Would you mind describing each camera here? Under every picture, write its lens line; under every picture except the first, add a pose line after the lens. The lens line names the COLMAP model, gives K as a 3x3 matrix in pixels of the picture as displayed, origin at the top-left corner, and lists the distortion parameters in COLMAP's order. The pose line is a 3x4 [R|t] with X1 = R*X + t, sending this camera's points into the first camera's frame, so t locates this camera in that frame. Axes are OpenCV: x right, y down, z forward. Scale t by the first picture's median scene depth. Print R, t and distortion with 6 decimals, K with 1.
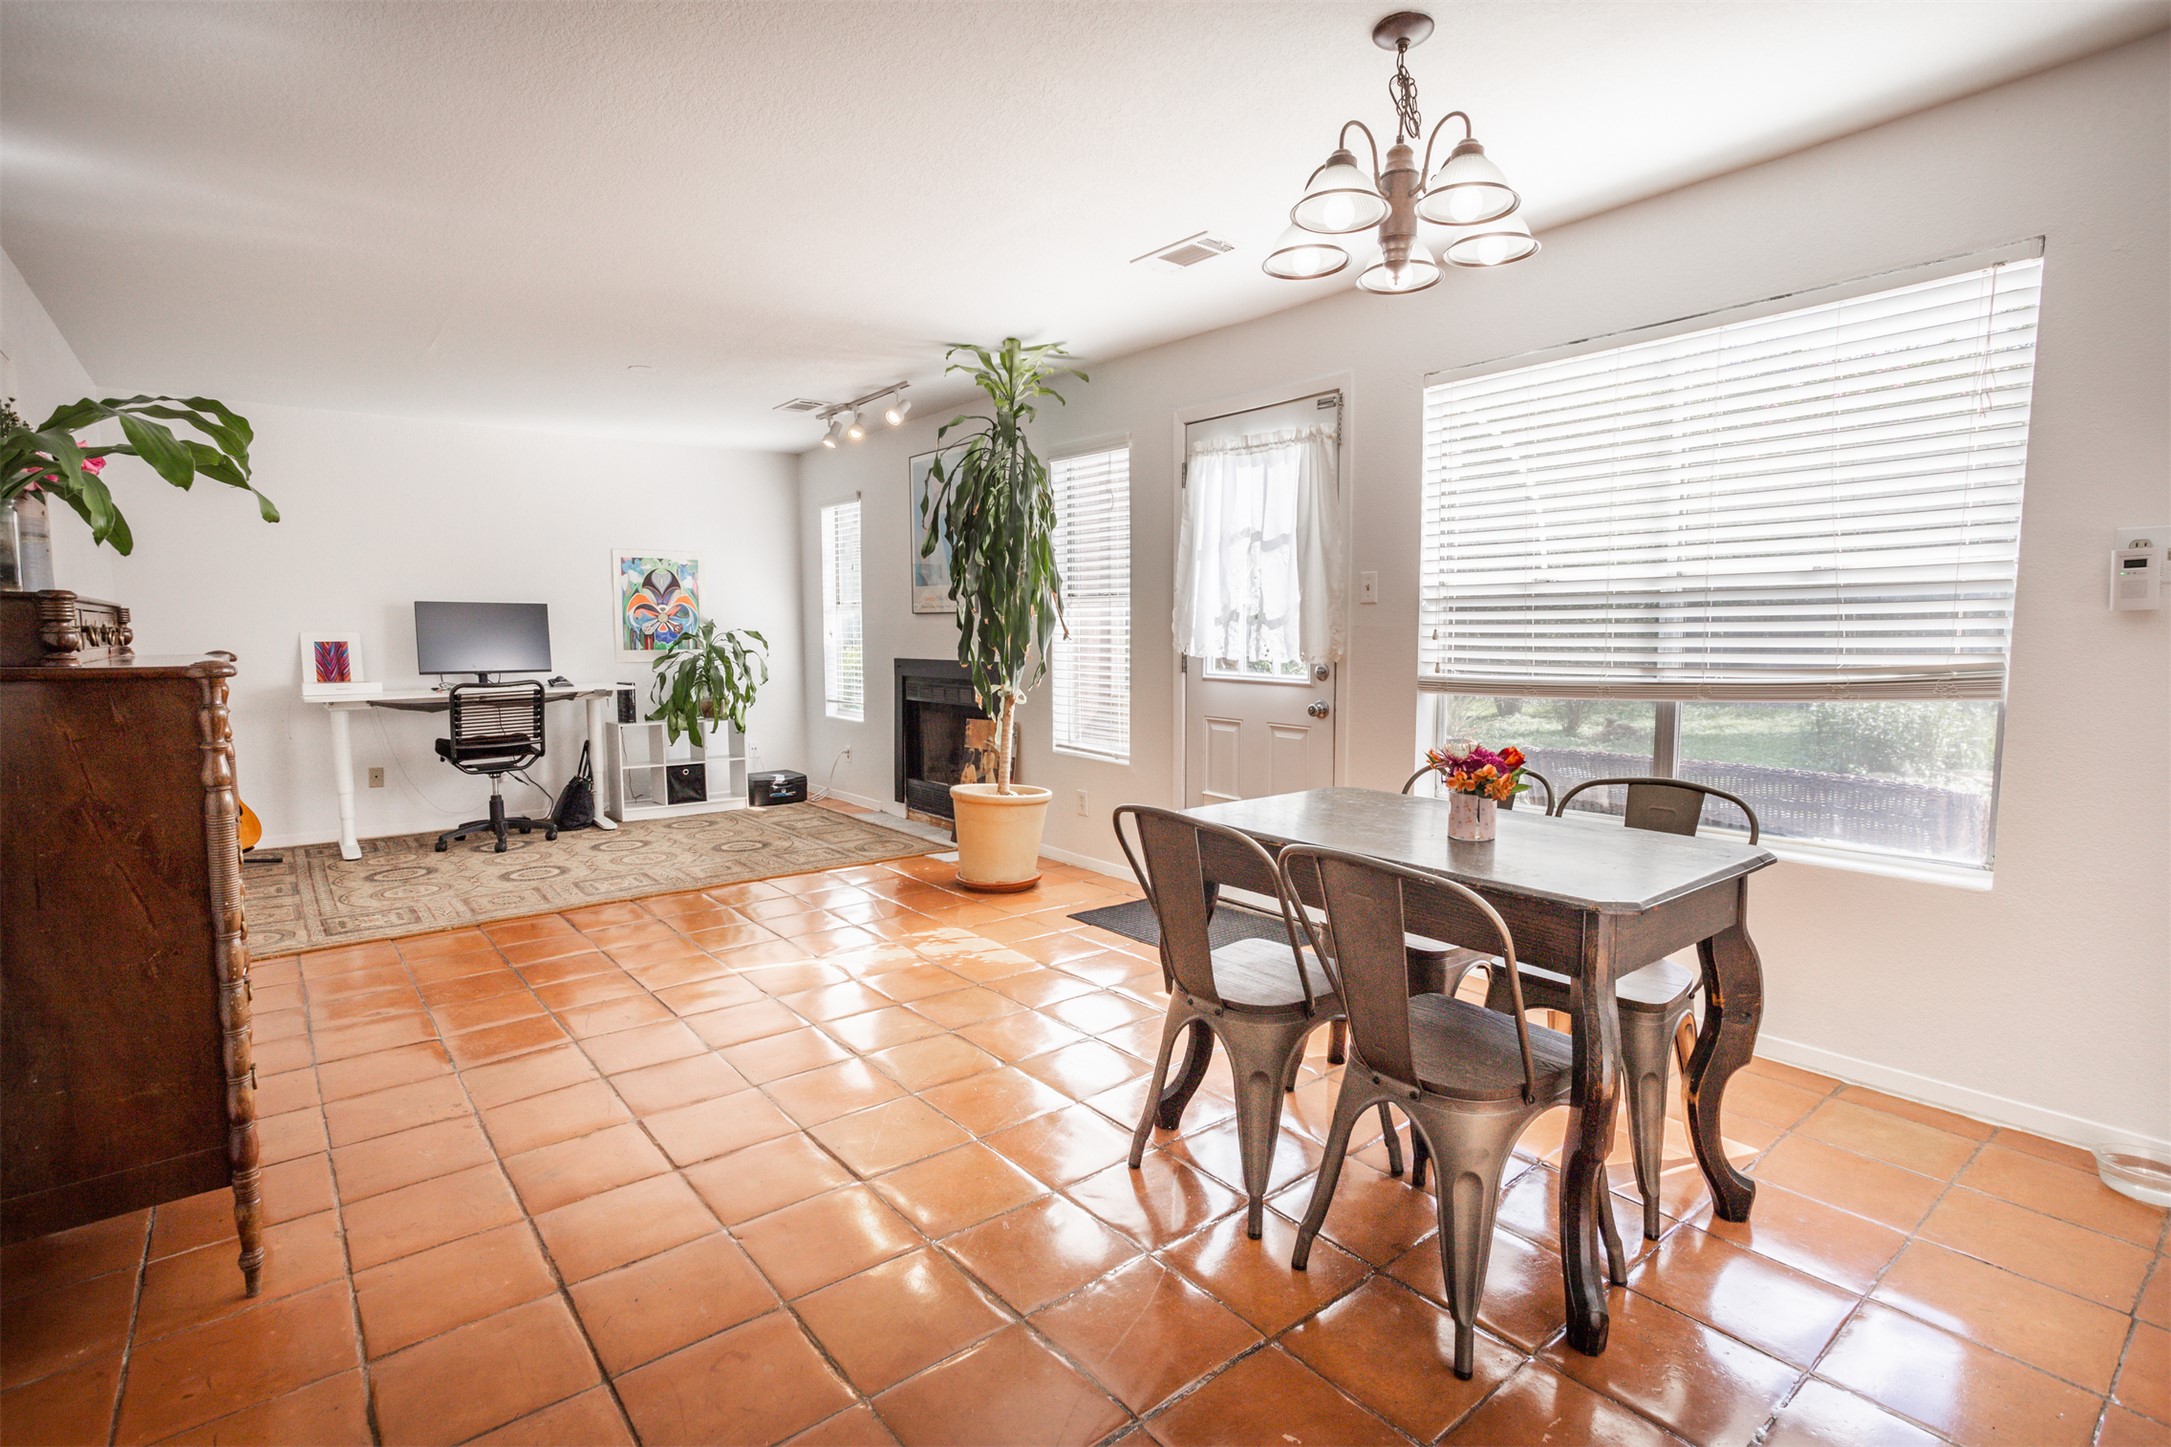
lens RADIAL K [[1046.8, 0, 1082.4], [0, 1046.8, 708.9], [0, 0, 1]] dist [-0.029522, 0.017682]
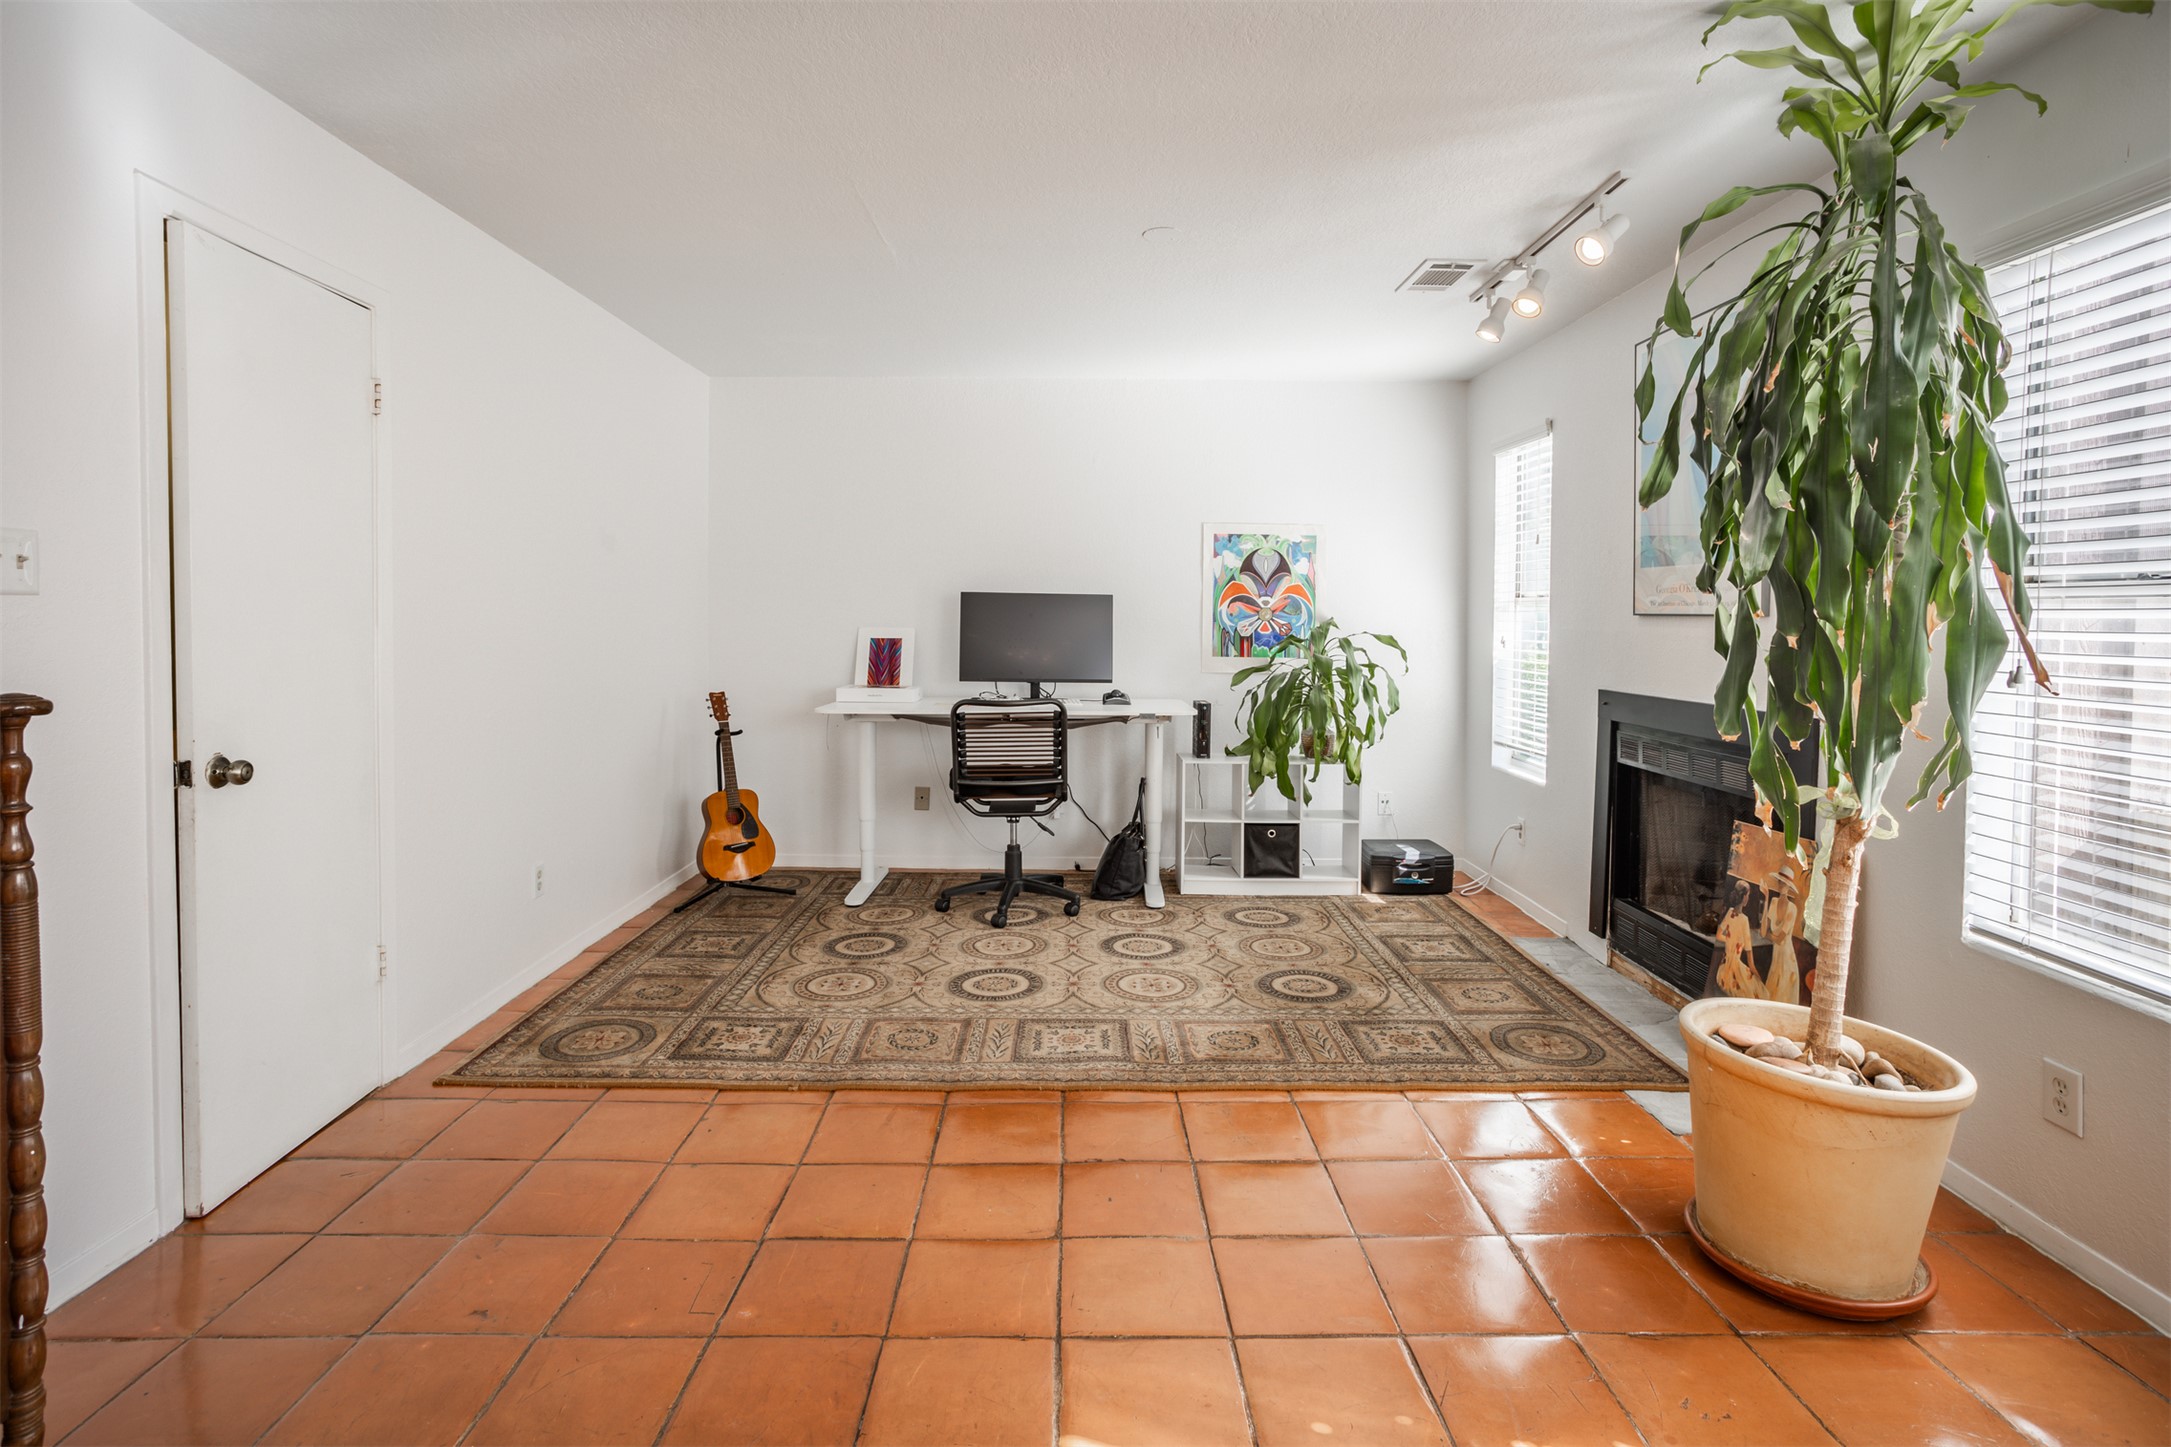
lens RADIAL K [[1075.2, 0, 1064.4], [0, 1075.2, 635.7], [0, 0, 1]] dist [-0.042507, 0.026232]
pose [[0.776012, 0.024428, -0.630245, -0.041138], [-0.062309, 0.997331, -0.038064, -0.042358], [0.627632, 0.068808, 0.775463, 0.395890]]
